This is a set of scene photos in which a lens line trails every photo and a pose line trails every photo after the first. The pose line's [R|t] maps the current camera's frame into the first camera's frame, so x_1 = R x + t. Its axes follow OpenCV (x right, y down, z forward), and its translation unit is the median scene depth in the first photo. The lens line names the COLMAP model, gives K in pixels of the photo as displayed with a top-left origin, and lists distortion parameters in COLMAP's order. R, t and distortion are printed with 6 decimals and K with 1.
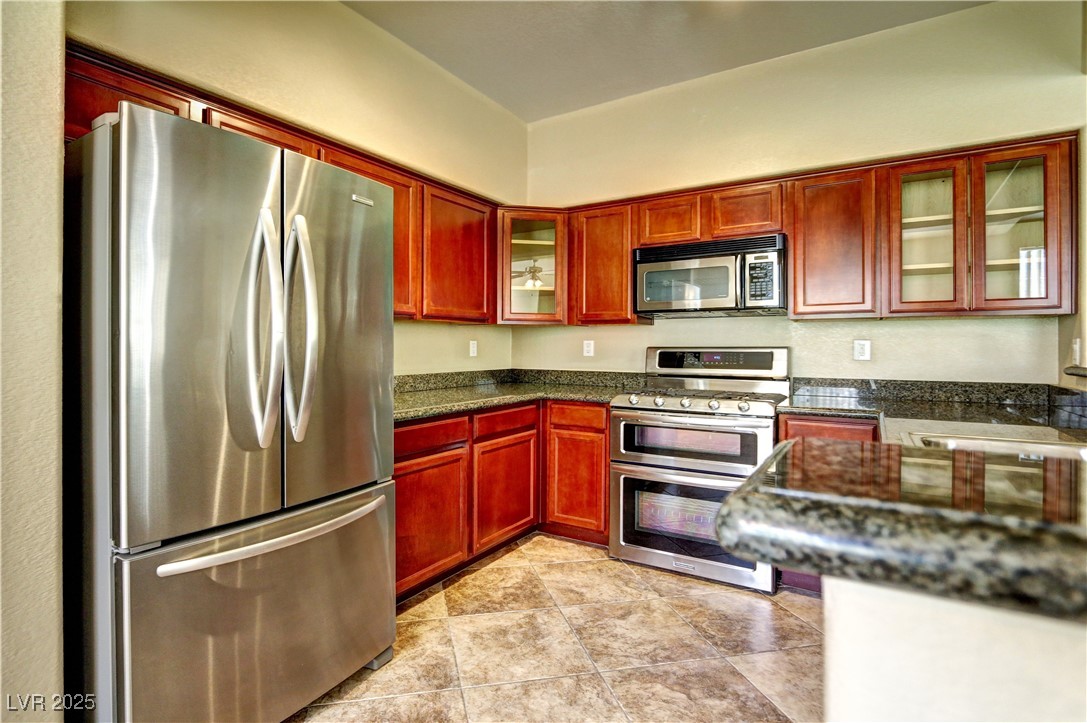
lens RADIAL K [[540.6, 0, 543.5], [0, 540.6, 361.5], [0, 0, 1]] dist [0.001036, 0.000304]
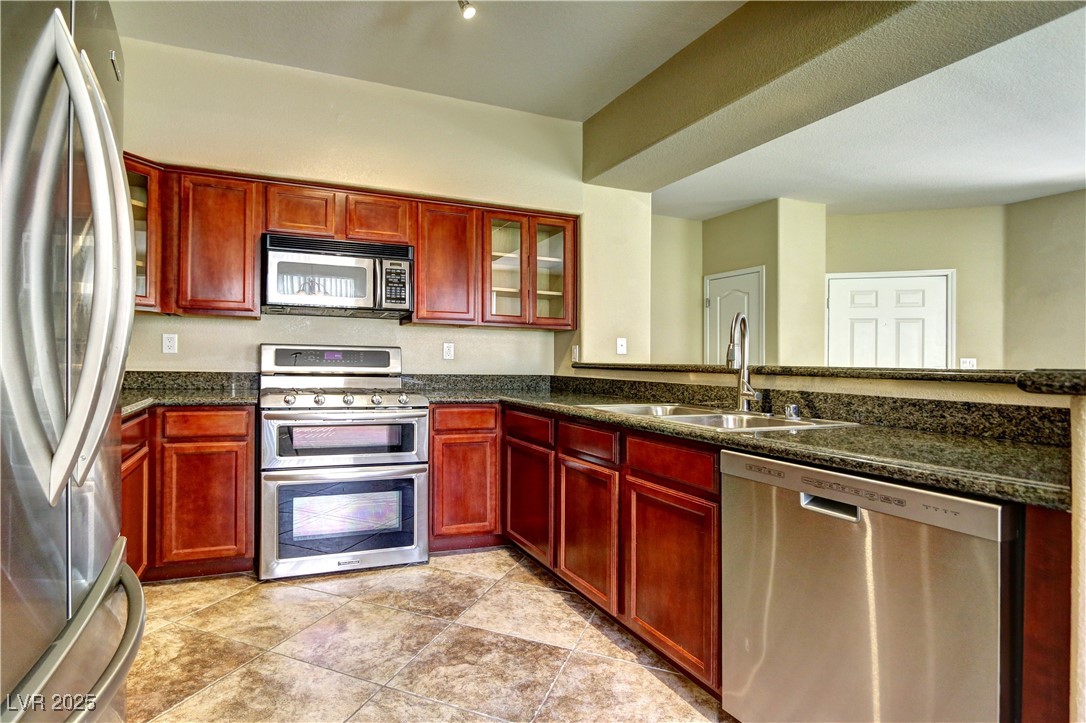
lens RADIAL K [[558.7, 0, 363.9], [0, 558.7, 373.4], [0, 0, 1]] dist [0.000579, 0.000043]
pose [[0.628587, -0.001292, 0.777738, -0.479590], [0.002973, 0.999995, -0.000743, 0.027732], [-0.777733, 0.002779, 0.628588, 0.304471]]
